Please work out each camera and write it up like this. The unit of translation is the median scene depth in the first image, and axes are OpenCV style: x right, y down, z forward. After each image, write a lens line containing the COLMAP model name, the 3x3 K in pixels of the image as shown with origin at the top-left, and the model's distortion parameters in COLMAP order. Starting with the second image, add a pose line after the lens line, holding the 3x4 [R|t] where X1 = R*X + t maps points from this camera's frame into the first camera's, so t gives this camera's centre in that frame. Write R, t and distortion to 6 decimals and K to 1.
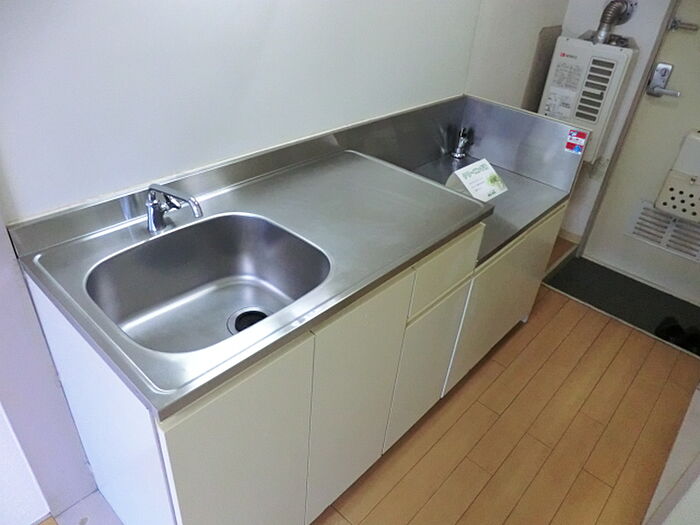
lens RADIAL K [[501.0, 0, 349.5], [0, 501.0, 258.9], [0, 0, 1]] dist [-0.097433, 0.084235]
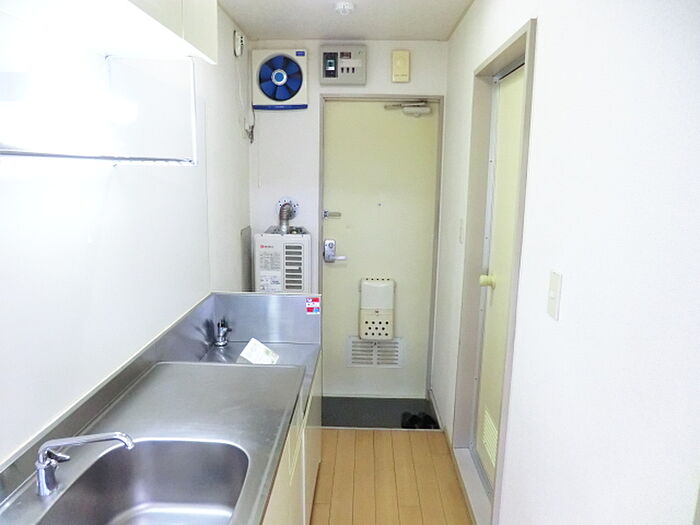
lens RADIAL K [[501.0, 0, 349.5], [0, 501.0, 258.9], [0, 0, 1]] dist [-0.097433, 0.084235]
pose [[0.754925, -0.174952, 0.632044, -0.219295], [0.391981, 0.893036, -0.220993, -0.013114], [-0.525775, 0.414582, 0.742753, -0.071053]]
